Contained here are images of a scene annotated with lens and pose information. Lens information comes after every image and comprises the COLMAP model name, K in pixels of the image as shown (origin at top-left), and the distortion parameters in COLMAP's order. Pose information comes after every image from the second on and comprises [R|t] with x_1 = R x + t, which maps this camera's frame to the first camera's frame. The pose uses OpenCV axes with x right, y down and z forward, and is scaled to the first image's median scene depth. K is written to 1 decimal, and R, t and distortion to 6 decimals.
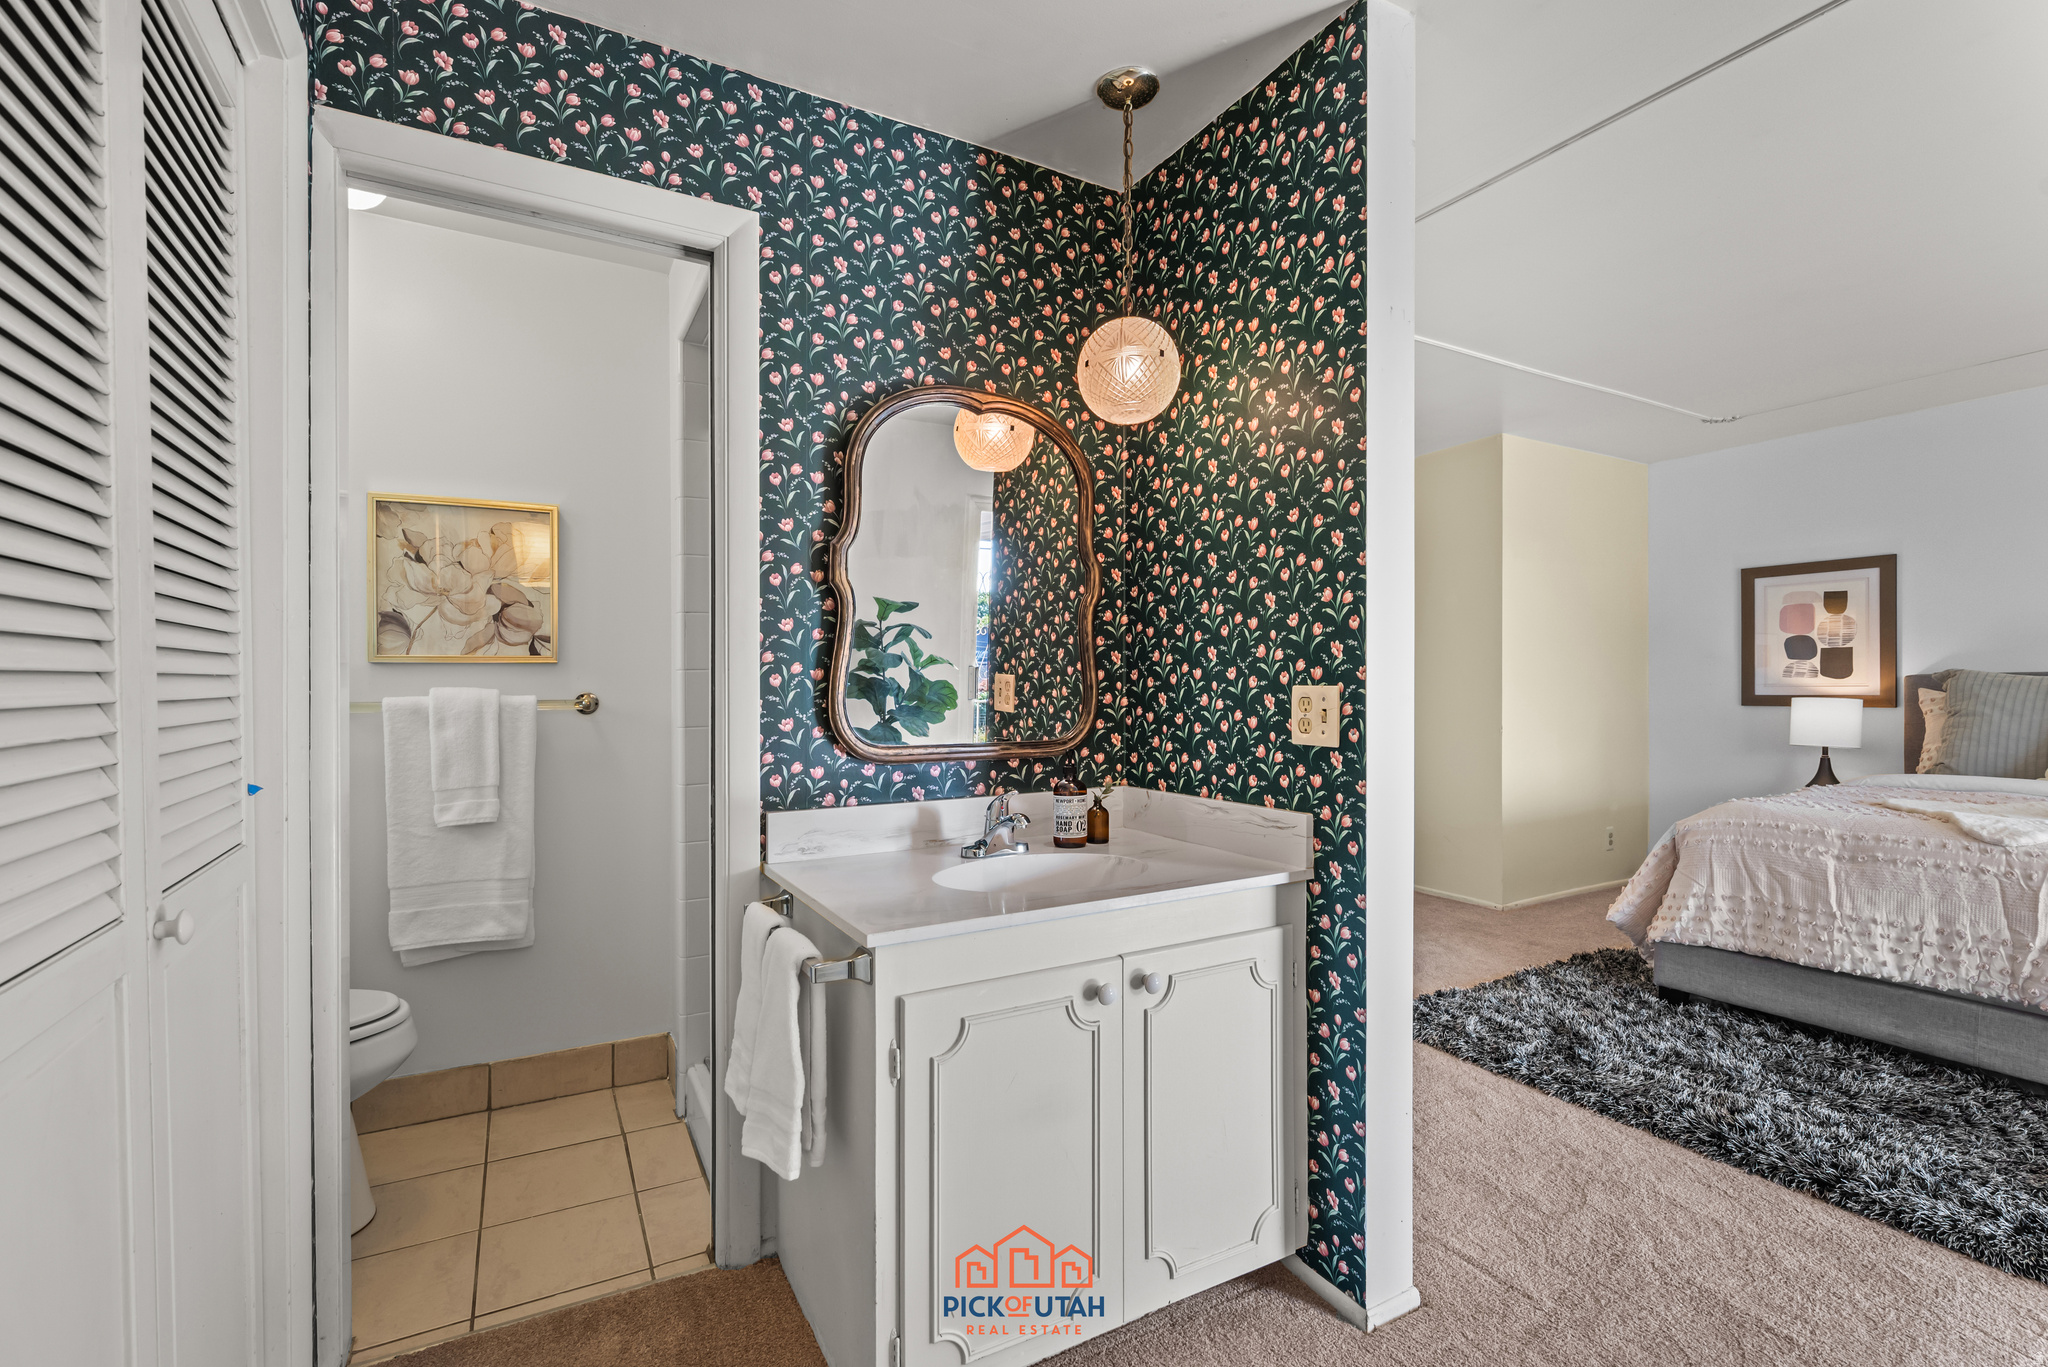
lens RADIAL K [[936.0, 0, 1031.7], [0, 936.0, 680.6], [0, 0, 1]] dist [0.004197, -0.000425]
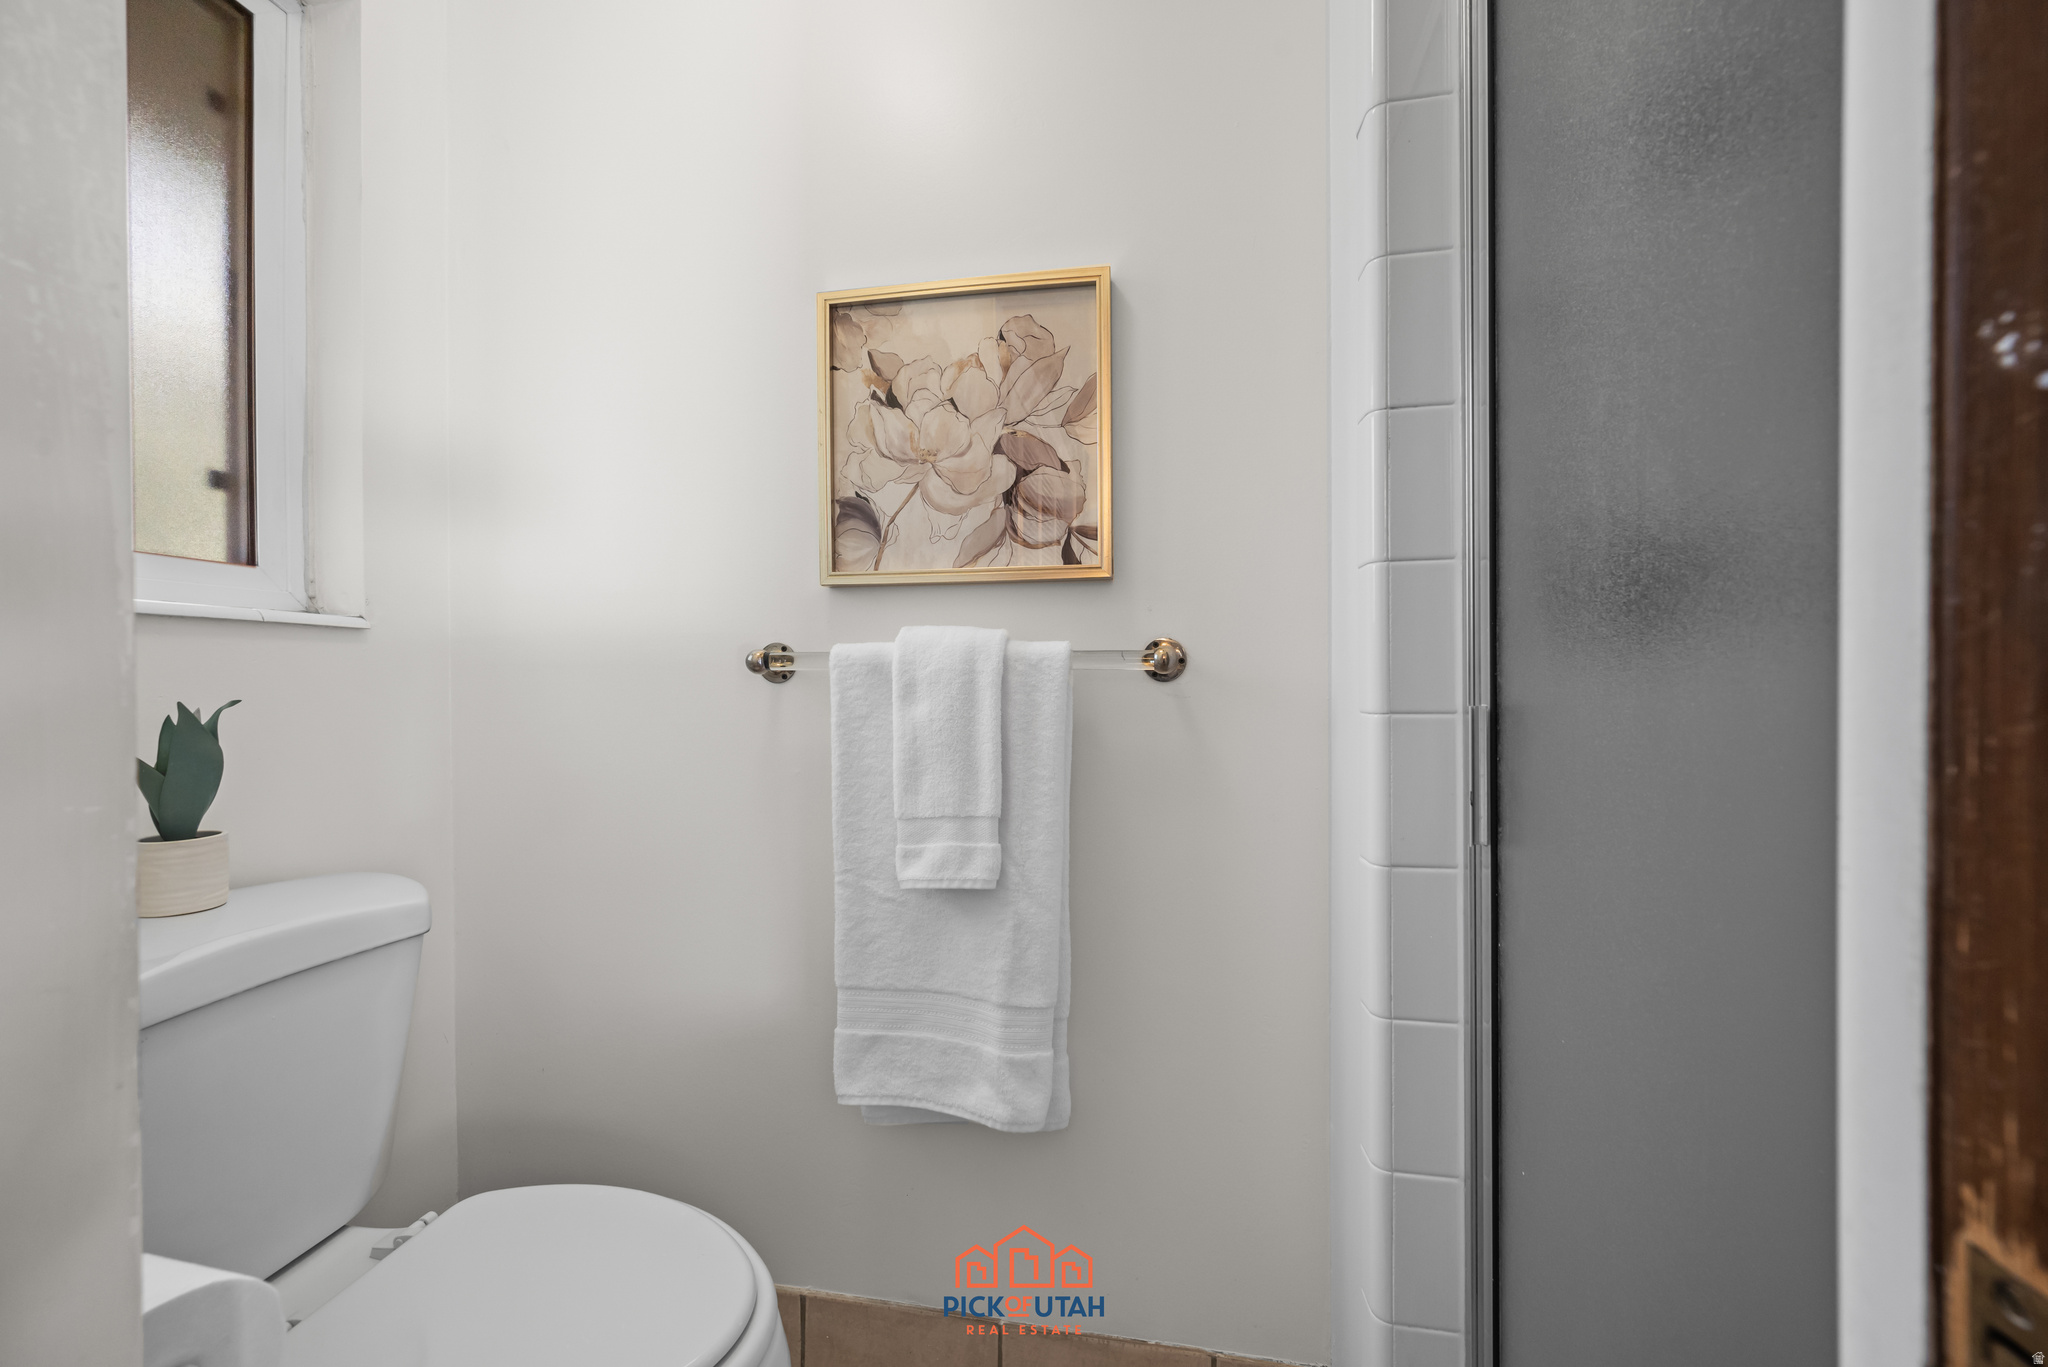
lens RADIAL K [[811.0, 0, 1023.1], [0, 811.0, 667.2], [0, 0, 1]] dist [-0.001150, 0.000359]
pose [[0.785996, -0.001545, -0.618230, -0.188923], [-0.000648, 0.999994, -0.003322, 0.021345], [0.618232, 0.003012, 0.785990, 0.434921]]
